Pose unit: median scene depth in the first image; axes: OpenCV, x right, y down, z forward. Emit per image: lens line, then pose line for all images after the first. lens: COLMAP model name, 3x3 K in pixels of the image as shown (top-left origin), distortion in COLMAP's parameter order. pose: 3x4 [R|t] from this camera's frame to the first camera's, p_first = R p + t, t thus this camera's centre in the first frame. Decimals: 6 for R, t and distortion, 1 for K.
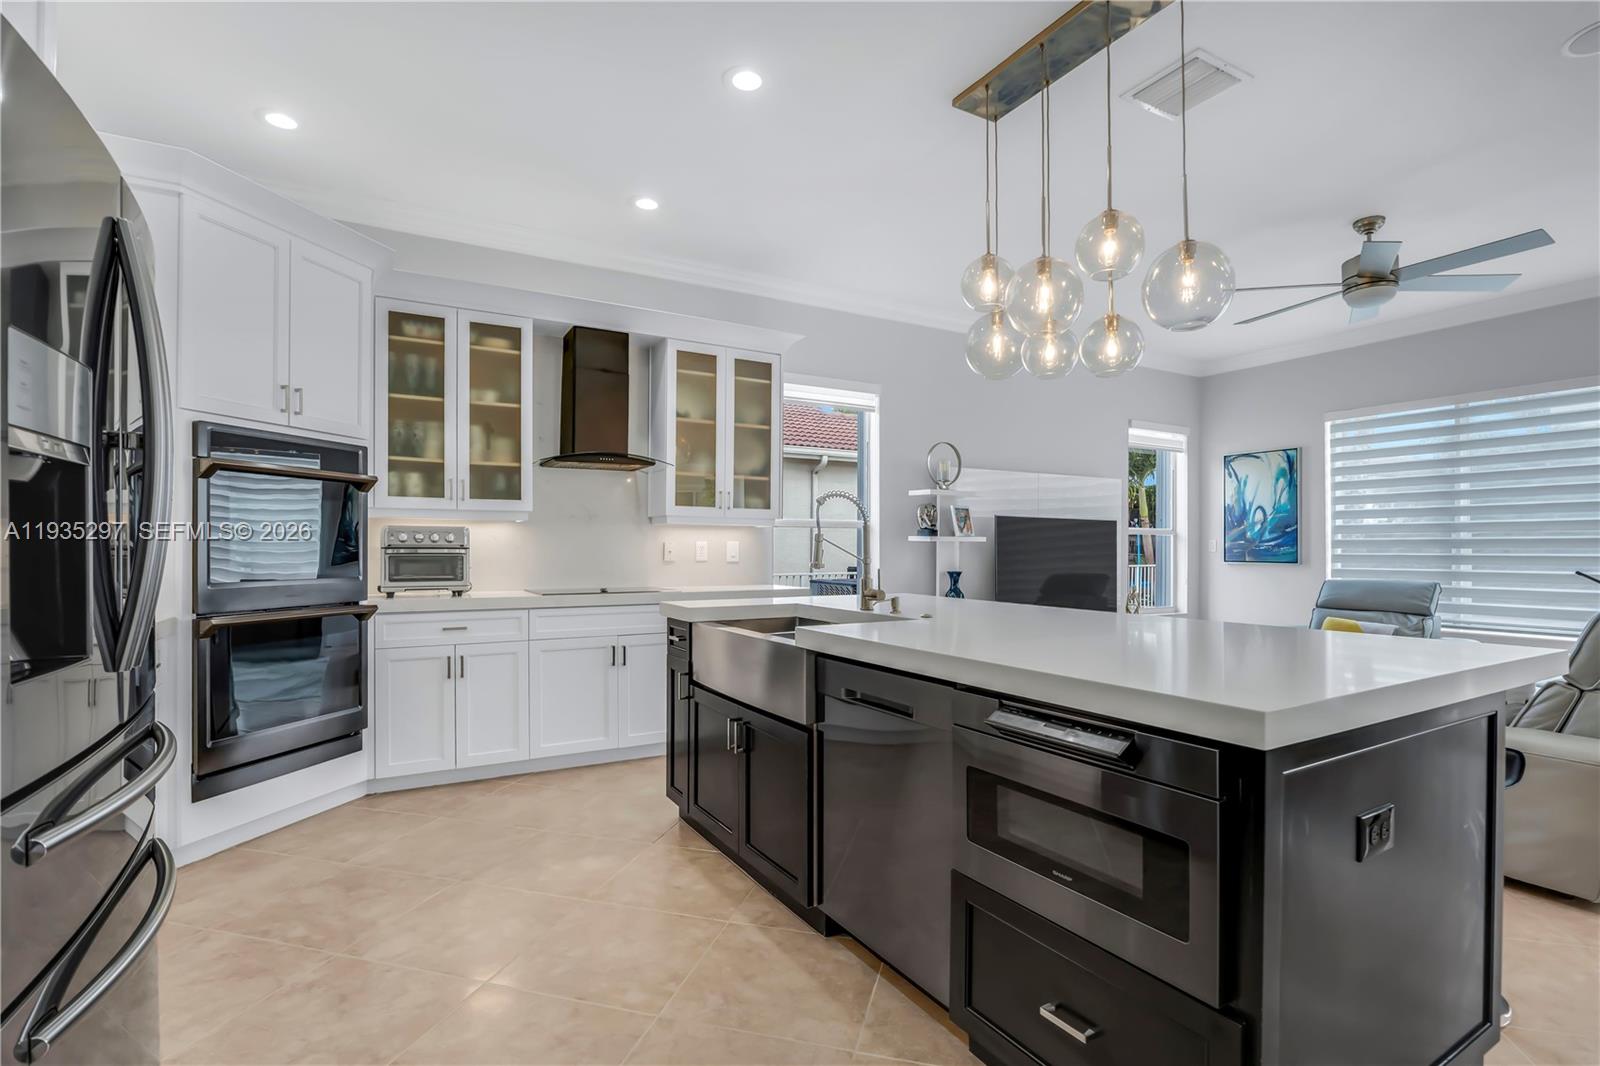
lens RADIAL K [[756.8, 0, 790.0], [0, 756.8, 545.3], [0, 0, 1]] dist [-0.016999, 0.002601]
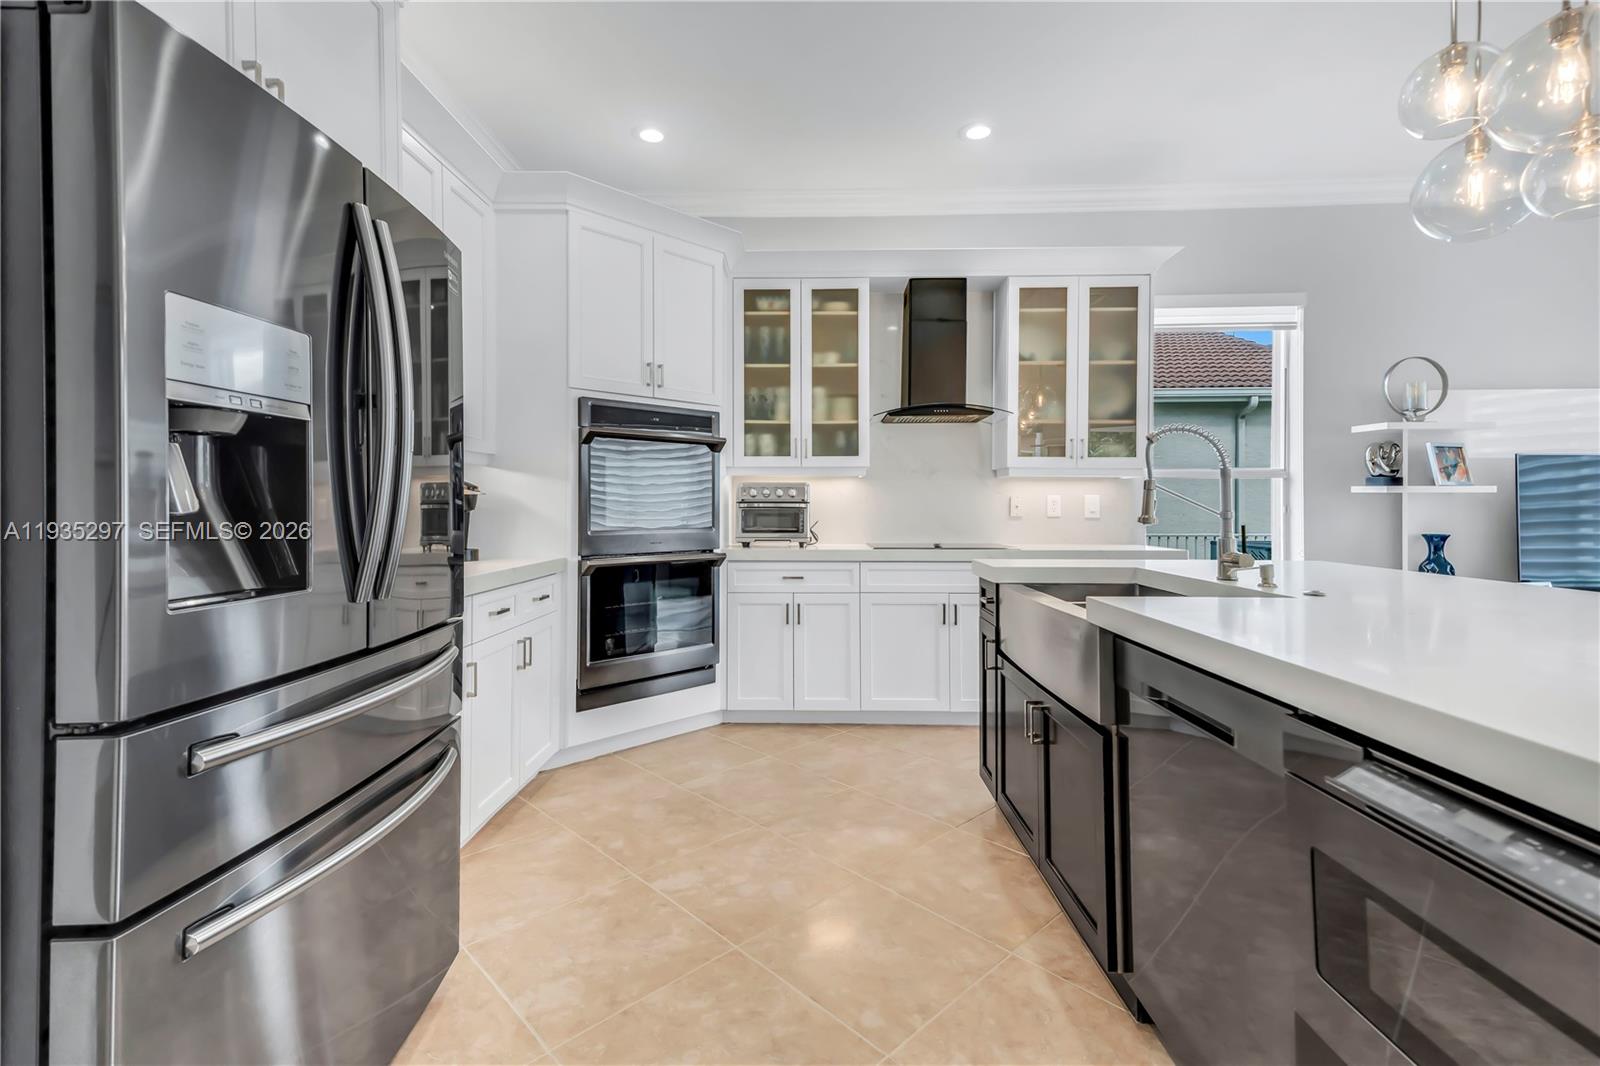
lens RADIAL K [[719.2, 0, 805.7], [0, 719.2, 499.0], [0, 0, 1]] dist [0.046186, -0.000228]
pose [[0.864008, -0.006289, -0.503439, 0.085516], [0.002687, 0.999965, -0.007881, 0.007355], [0.503471, 0.005457, 0.863995, 0.127880]]
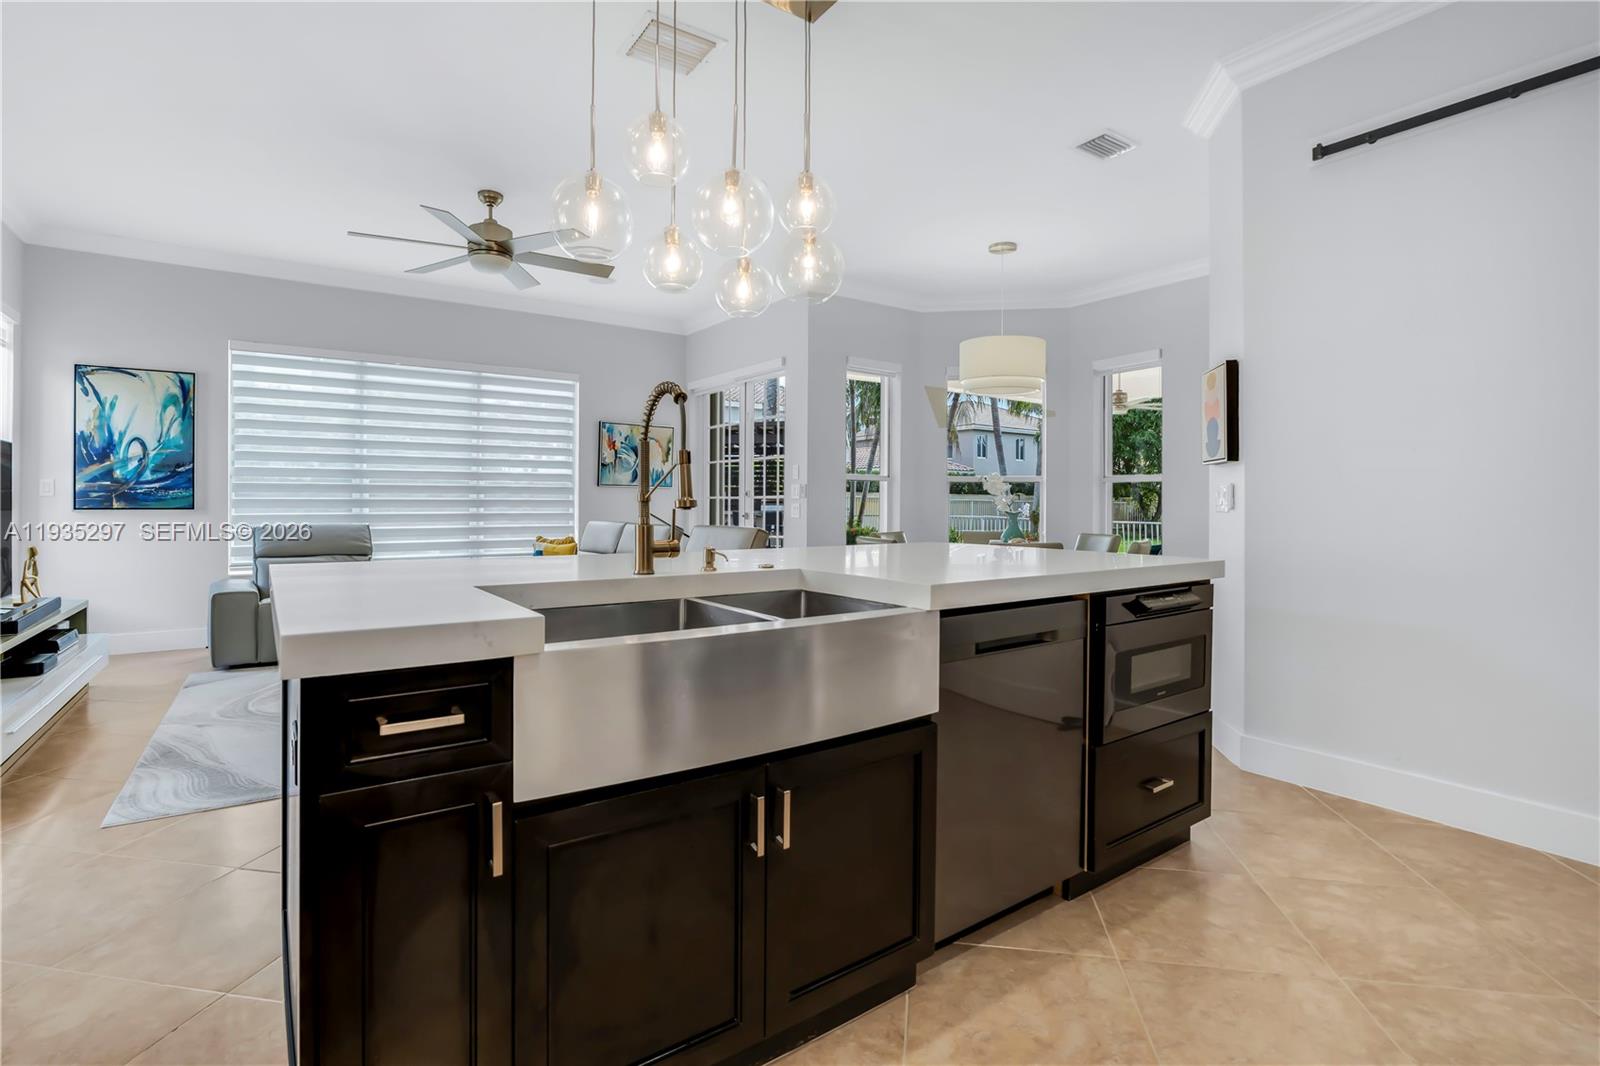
lens RADIAL K [[756.8, 0, 812.7], [0, 756.8, 498.2], [0, 0, 1]] dist [-0.016999, 0.002601]
pose [[-0.110191, 0.002857, 0.993906, -0.443612], [-0.005985, 0.999976, -0.003538, 0.018675], [-0.993892, -0.006339, -0.110171, 0.752548]]
